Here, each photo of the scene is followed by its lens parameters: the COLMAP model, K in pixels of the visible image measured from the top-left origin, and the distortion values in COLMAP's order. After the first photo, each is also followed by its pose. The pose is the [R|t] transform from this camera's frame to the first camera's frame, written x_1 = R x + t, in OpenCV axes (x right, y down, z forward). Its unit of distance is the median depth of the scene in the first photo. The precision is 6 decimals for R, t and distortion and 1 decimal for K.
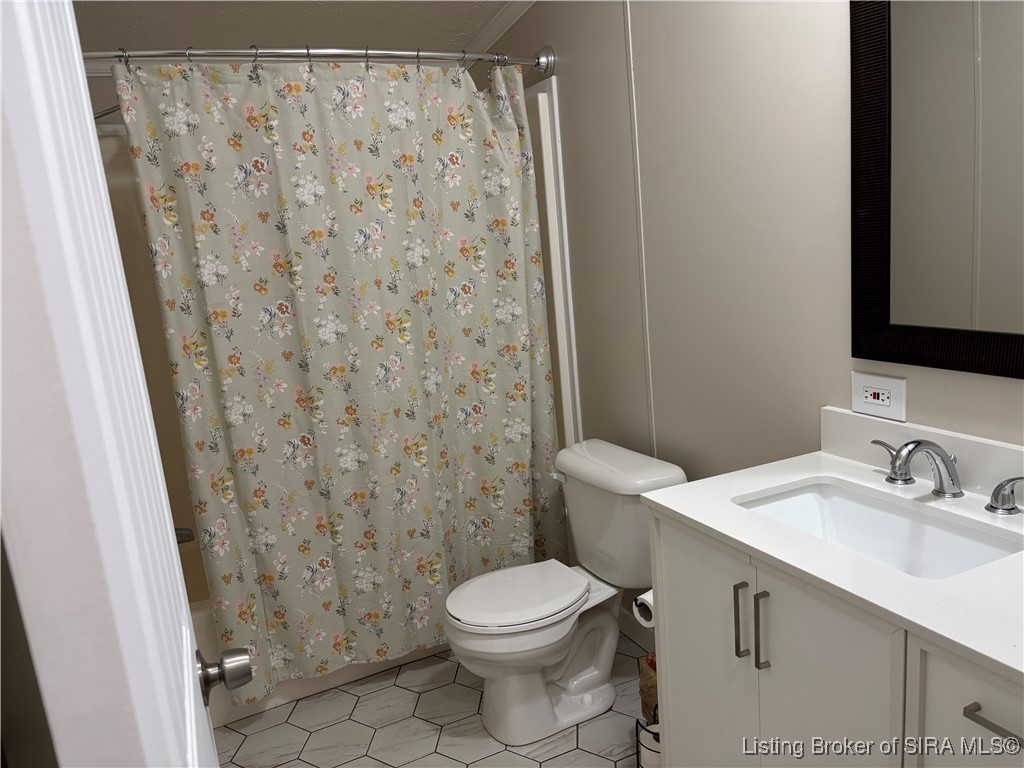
lens RADIAL K [[788.1, 0, 516.9], [0, 788.1, 395.9], [0, 0, 1]] dist [0.073264, -0.076460]
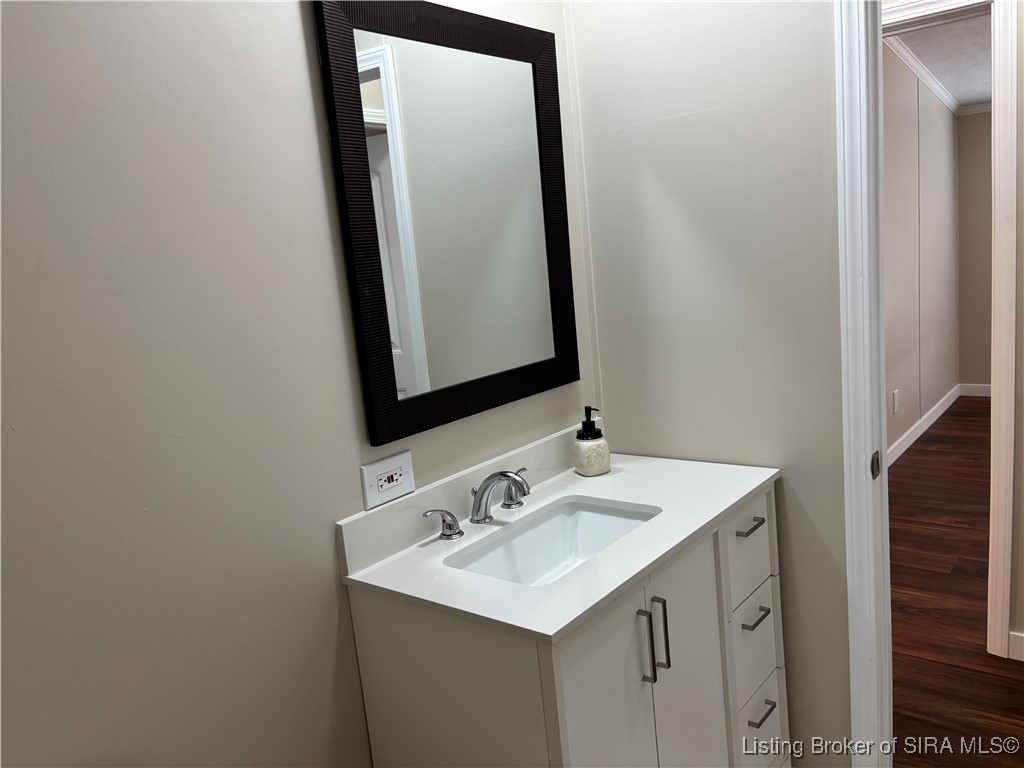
lens RADIAL K [[788.1, 0, 516.9], [0, 788.1, 395.9], [0, 0, 1]] dist [0.073264, -0.076460]
pose [[-0.445235, -0.017753, 0.895238, -0.499035], [0.319625, 0.930786, 0.177420, -0.225054], [-0.836424, 0.365134, -0.408744, 1.275042]]
